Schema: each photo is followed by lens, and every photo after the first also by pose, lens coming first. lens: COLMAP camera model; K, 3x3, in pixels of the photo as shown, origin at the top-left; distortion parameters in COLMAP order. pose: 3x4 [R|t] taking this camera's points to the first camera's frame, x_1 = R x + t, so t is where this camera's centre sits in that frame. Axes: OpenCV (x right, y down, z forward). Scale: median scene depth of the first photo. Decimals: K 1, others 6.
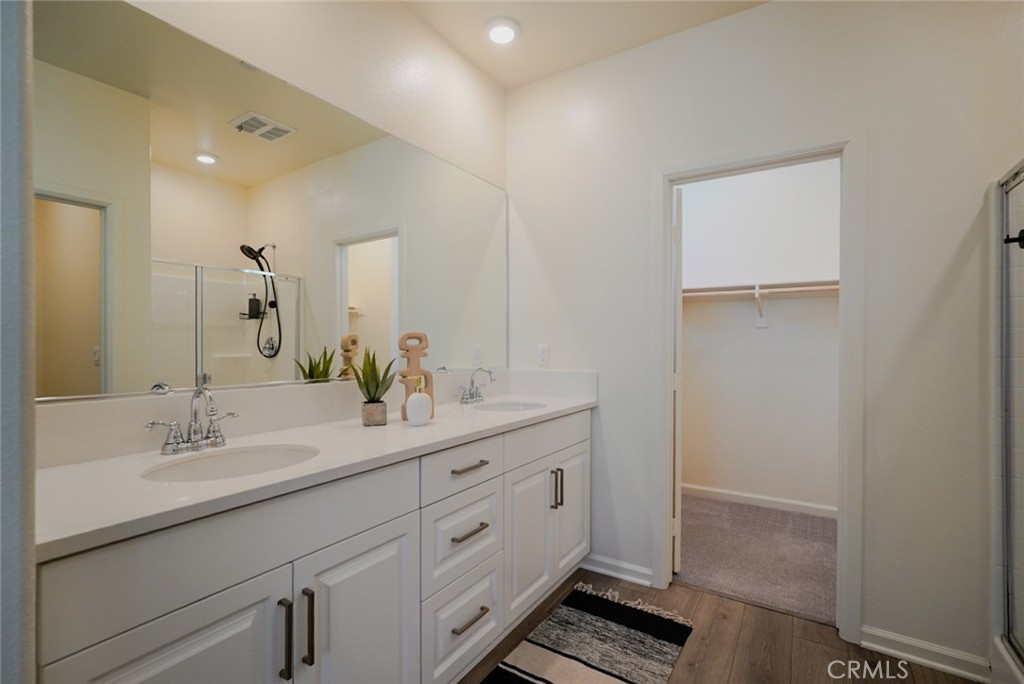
lens RADIAL K [[467.0, 0, 516.0], [0, 467.0, 346.1], [0, 0, 1]] dist [-0.012130, 0.003015]
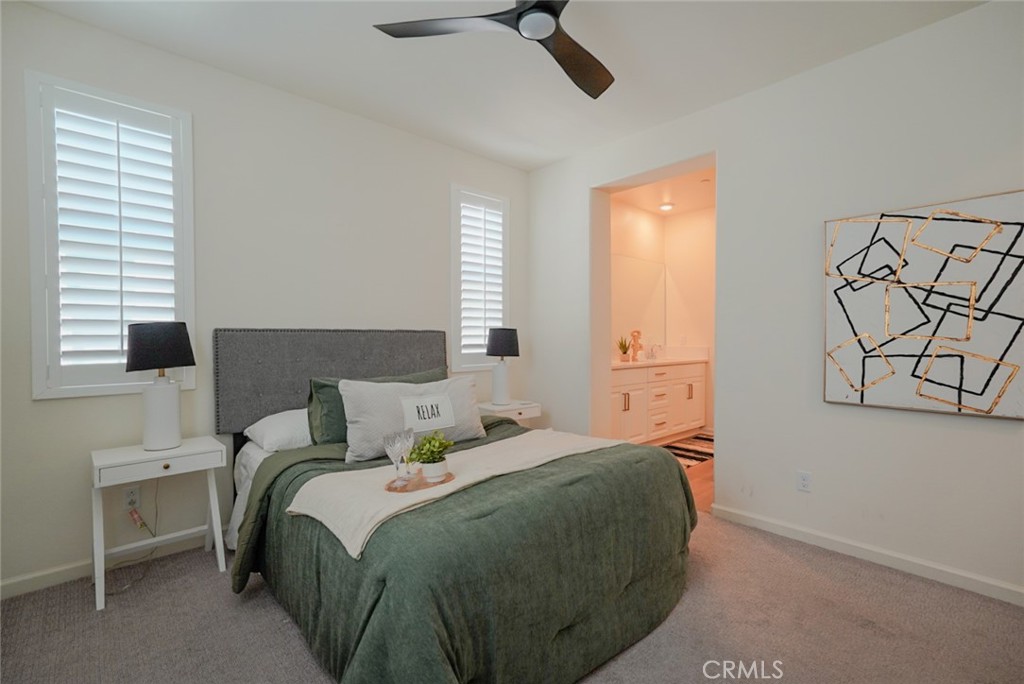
lens RADIAL K [[467.0, 0, 513.0], [0, 467.0, 342.9], [0, 0, 1]] dist [-0.012130, 0.003015]
pose [[0.964625, 0.001266, -0.263622, -0.176738], [0.001200, 0.999957, 0.009190, 0.018170], [0.263623, -0.009182, 0.964582, -1.743793]]
